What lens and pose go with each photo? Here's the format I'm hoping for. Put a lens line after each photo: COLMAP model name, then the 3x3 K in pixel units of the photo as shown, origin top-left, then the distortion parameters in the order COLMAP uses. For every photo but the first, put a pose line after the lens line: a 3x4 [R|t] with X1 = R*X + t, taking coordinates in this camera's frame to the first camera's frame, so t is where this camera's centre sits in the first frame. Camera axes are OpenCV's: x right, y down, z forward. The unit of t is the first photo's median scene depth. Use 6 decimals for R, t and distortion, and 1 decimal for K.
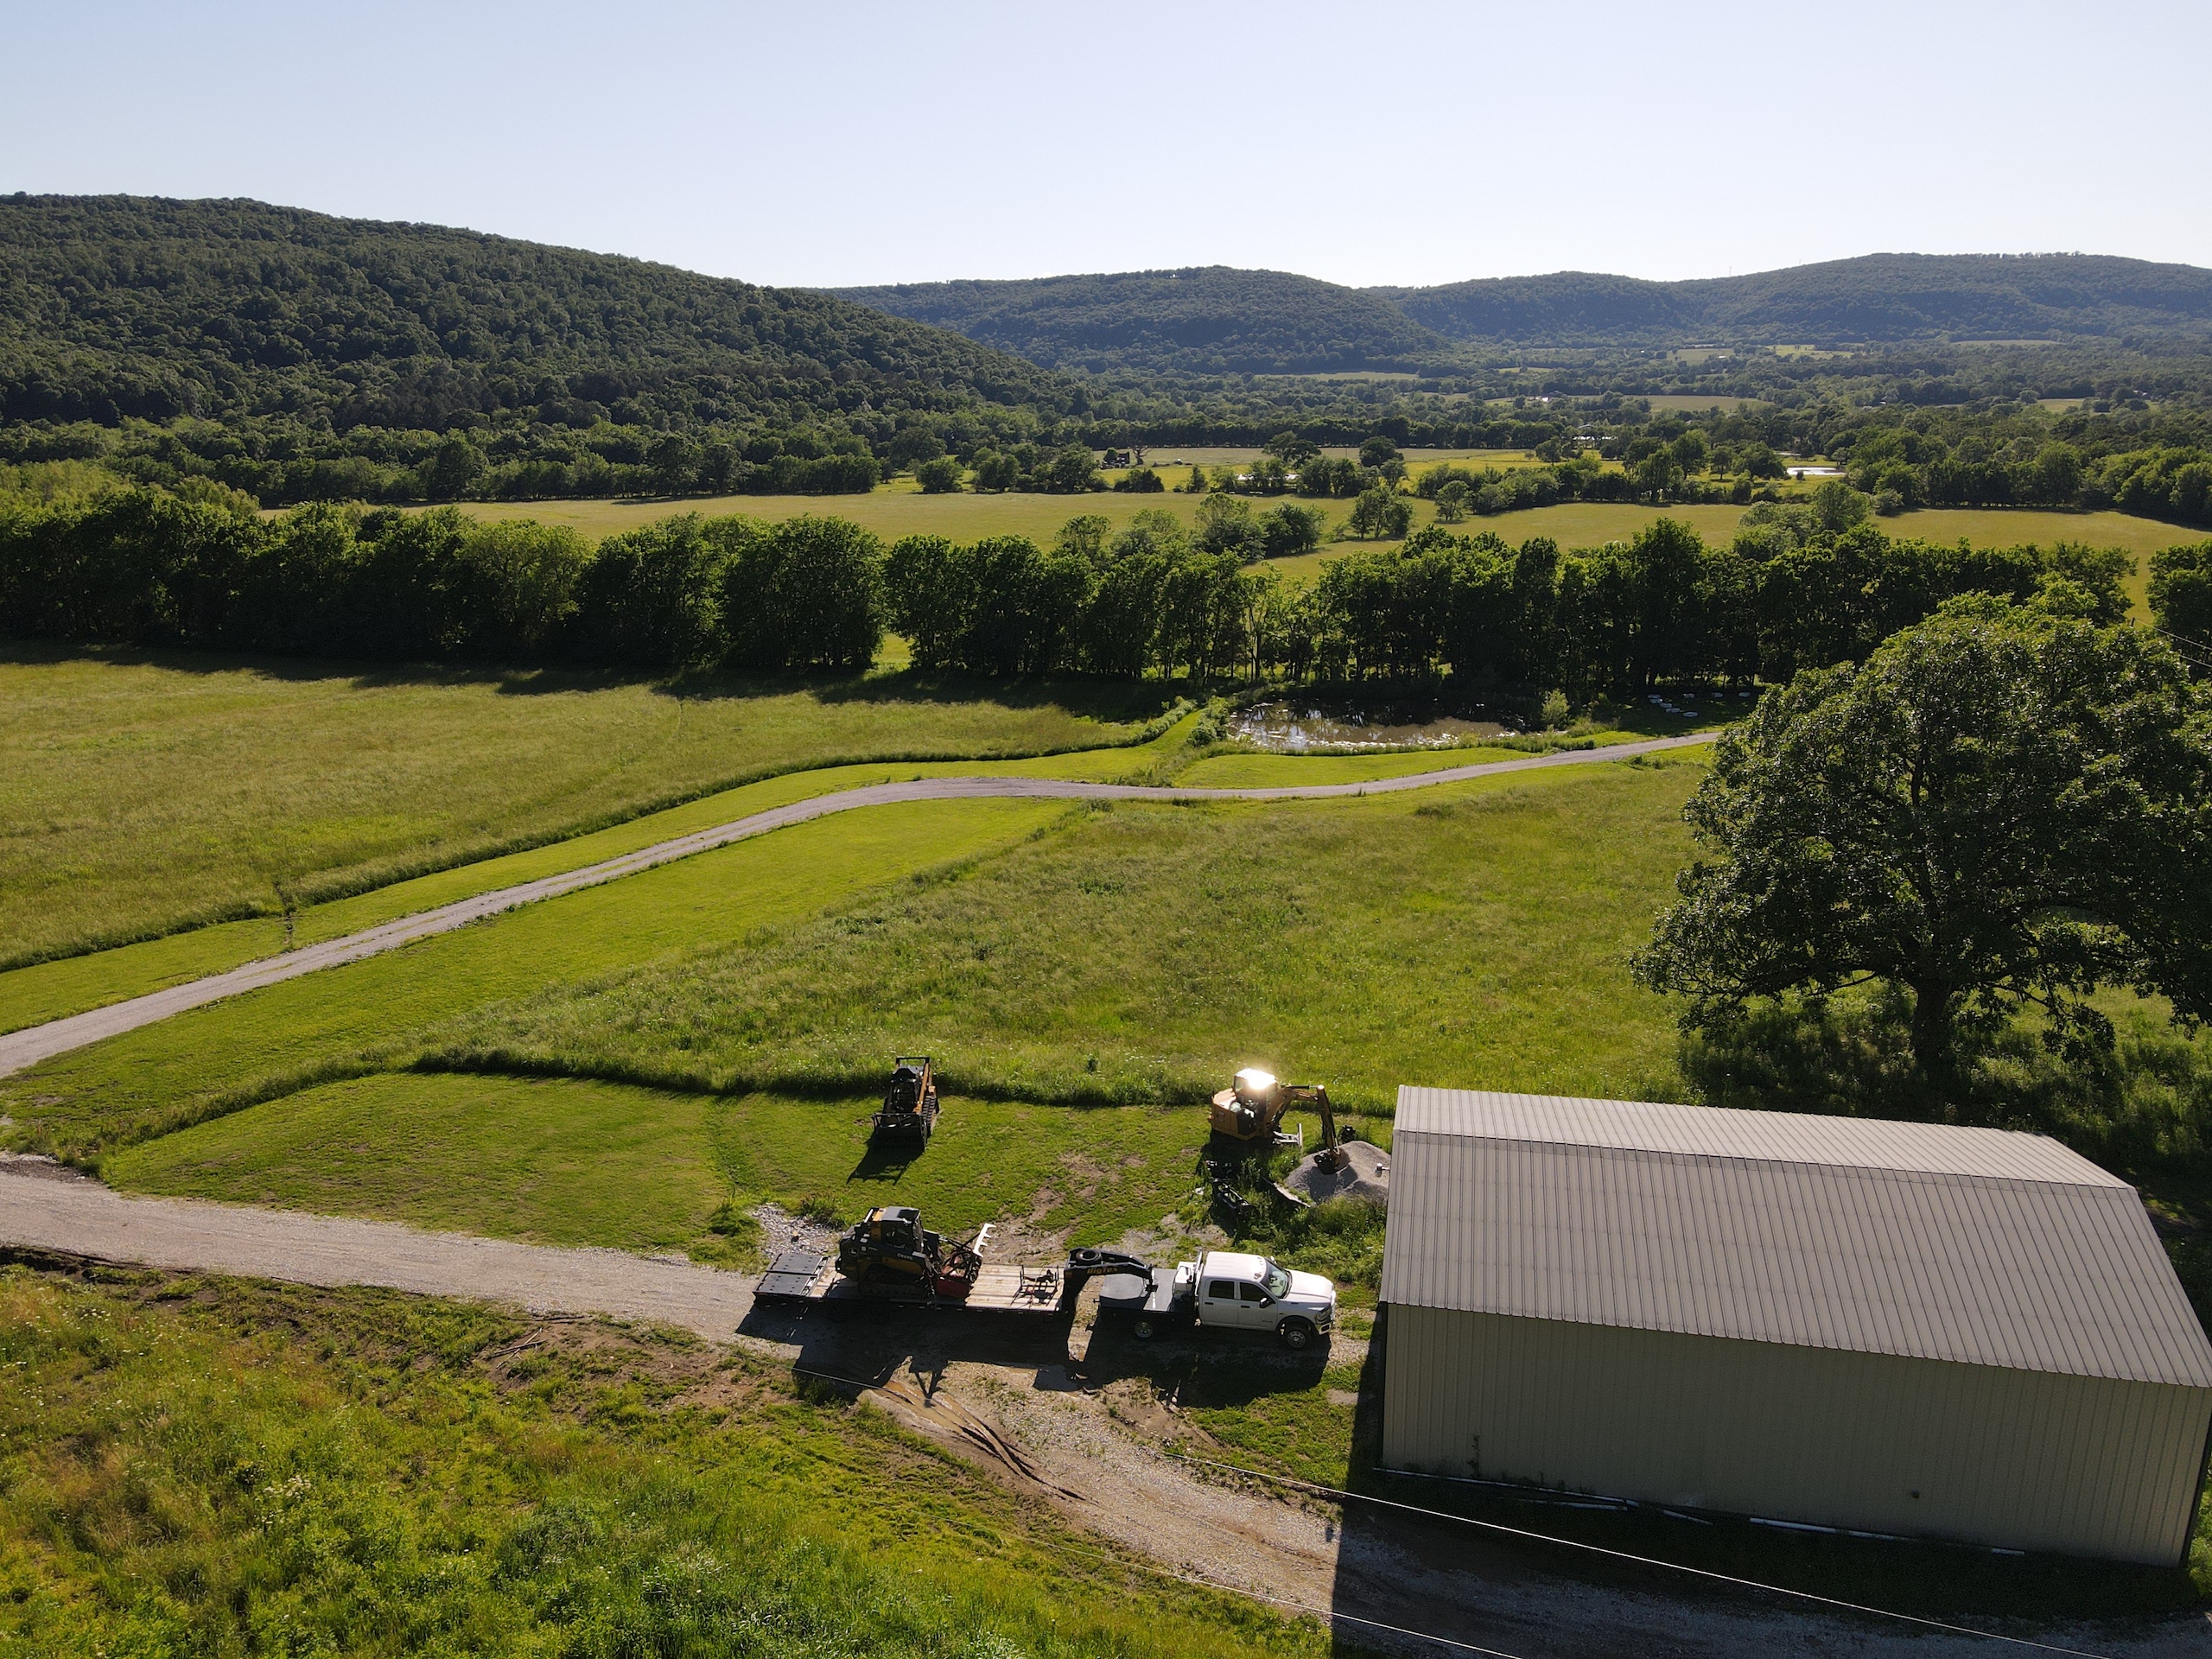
lens RADIAL K [[1625.8, 0, 1104.0], [0, 1625.8, 823.4], [0, 0, 1]] dist [0.014013, 0.001509]
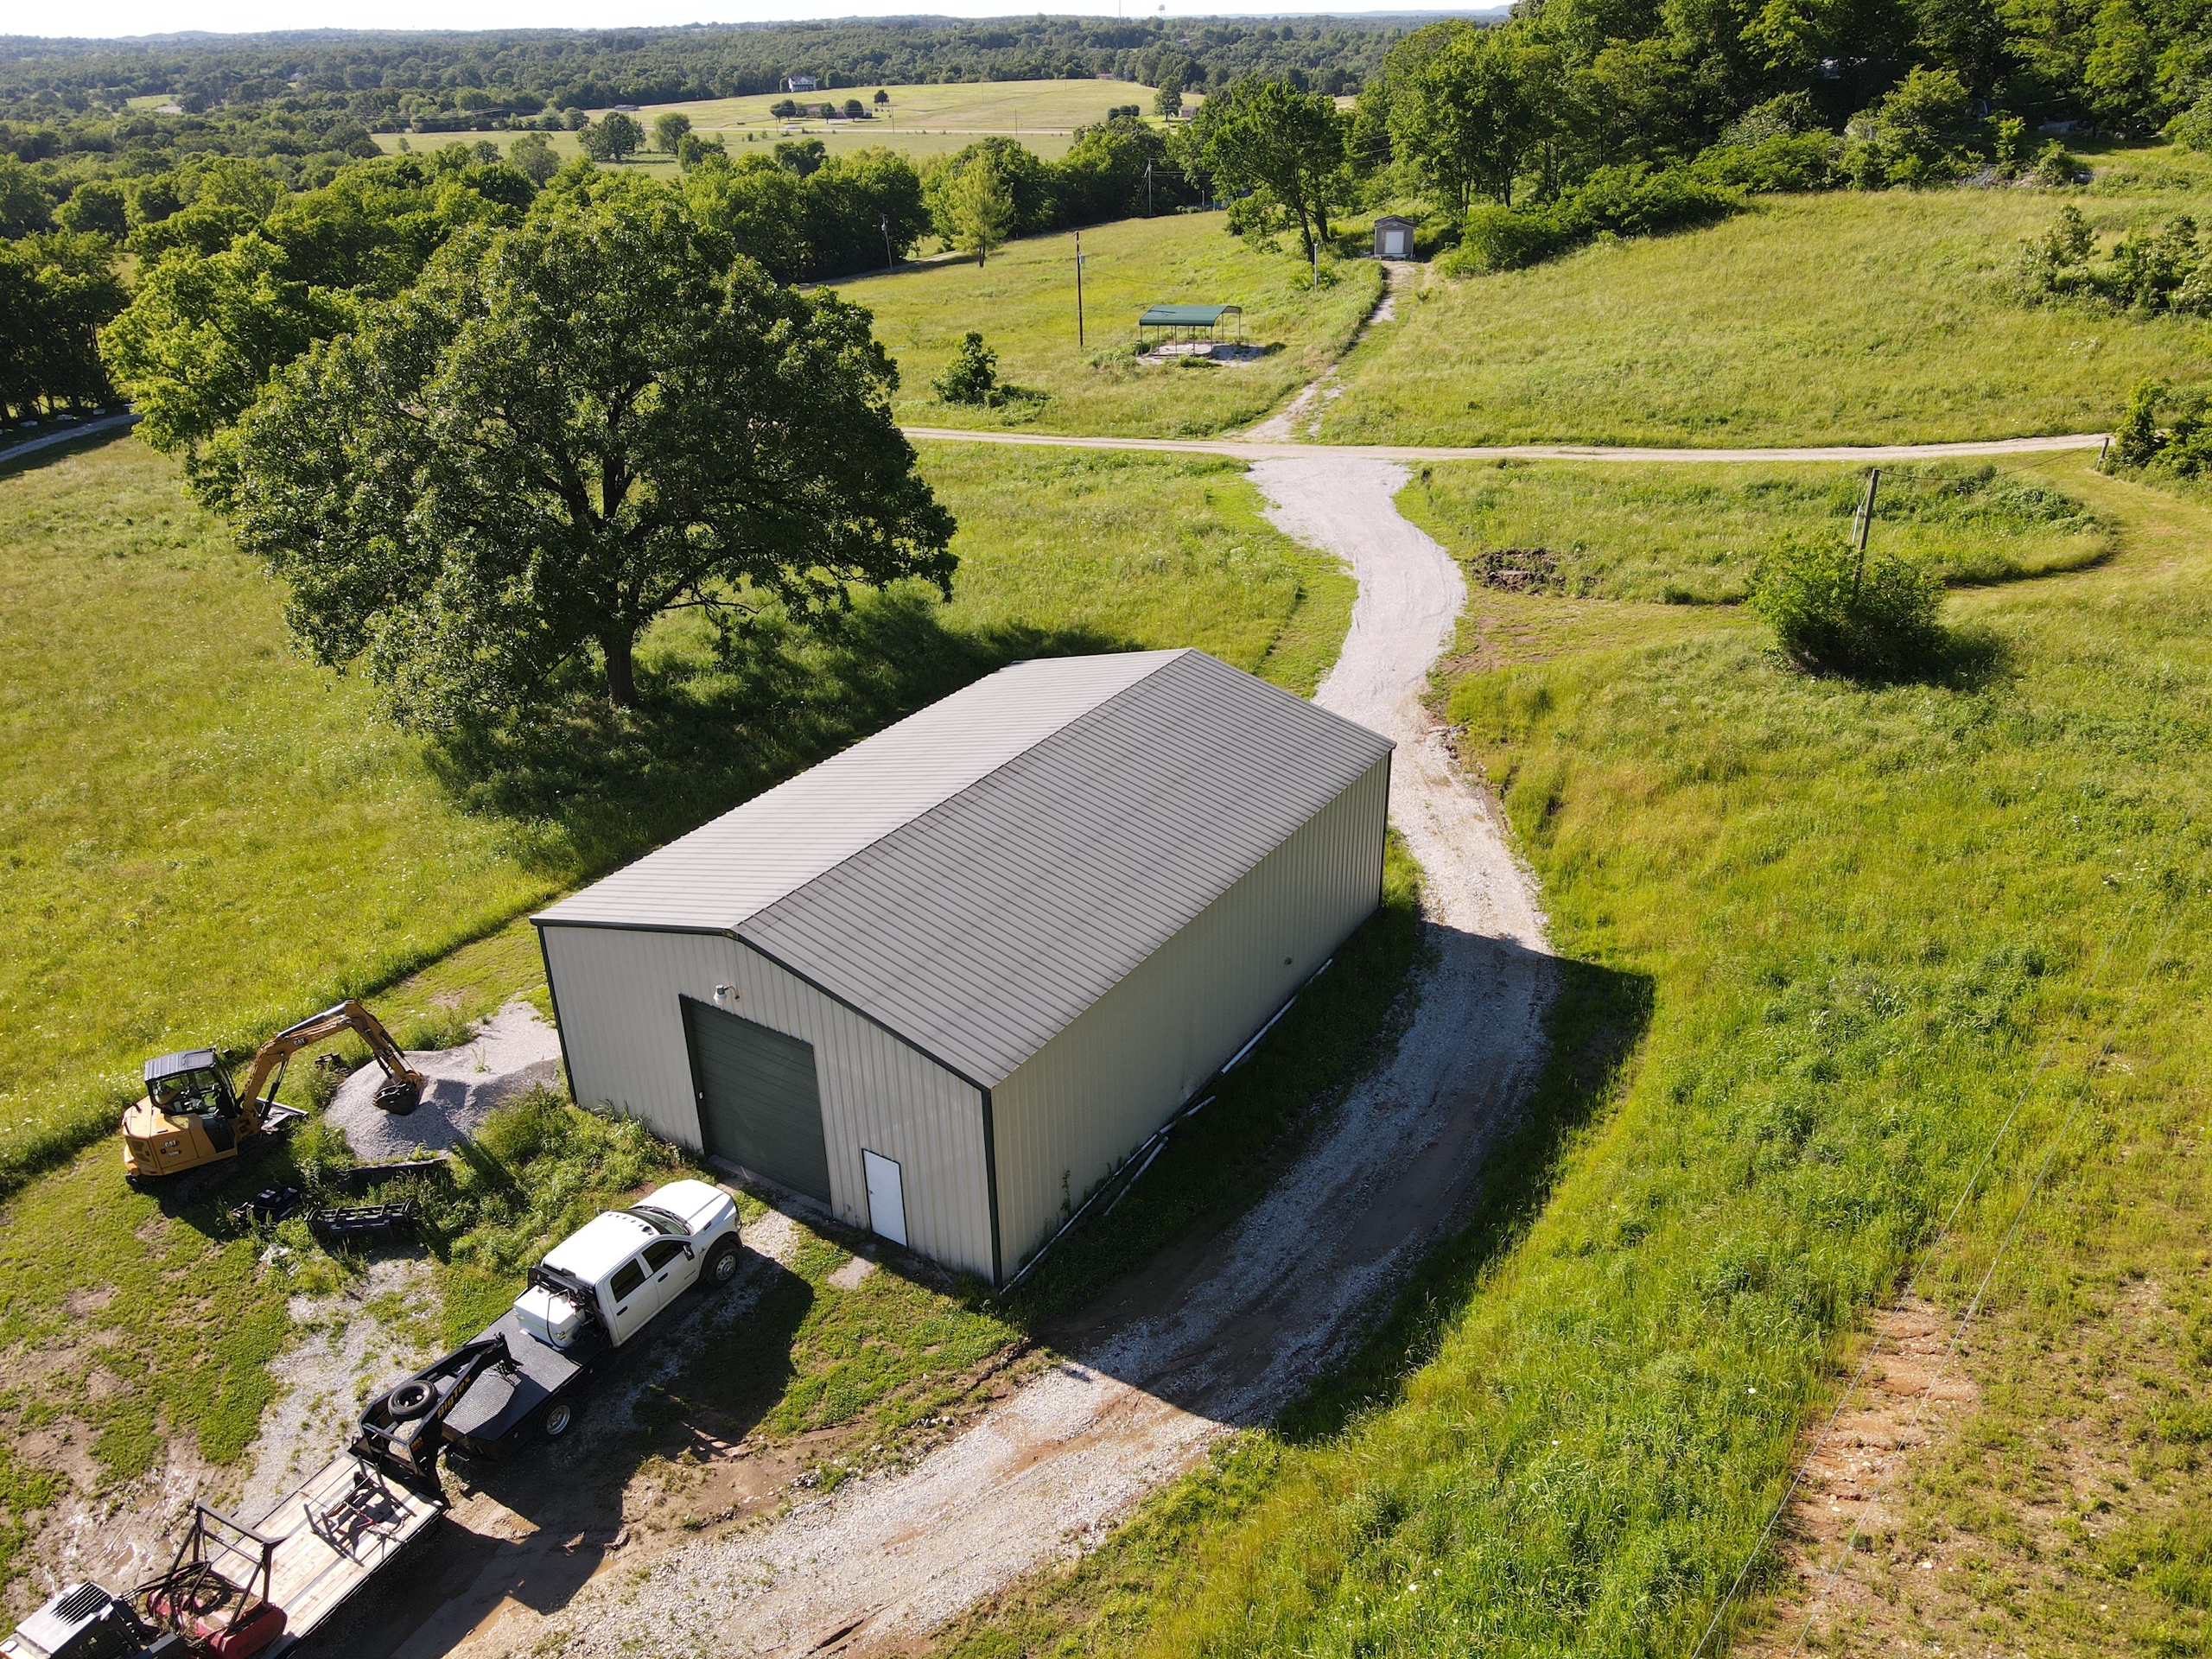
lens RADIAL K [[1625.8, 0, 1110.7], [0, 1625.8, 836.3], [0, 0, 1]] dist [0.014013, 0.001509]
pose [[0.350539, -0.409714, 0.842174, -0.153047], [0.269424, 0.905335, 0.328299, -0.016144], [-0.896958, 0.111820, 0.427742, 0.242544]]
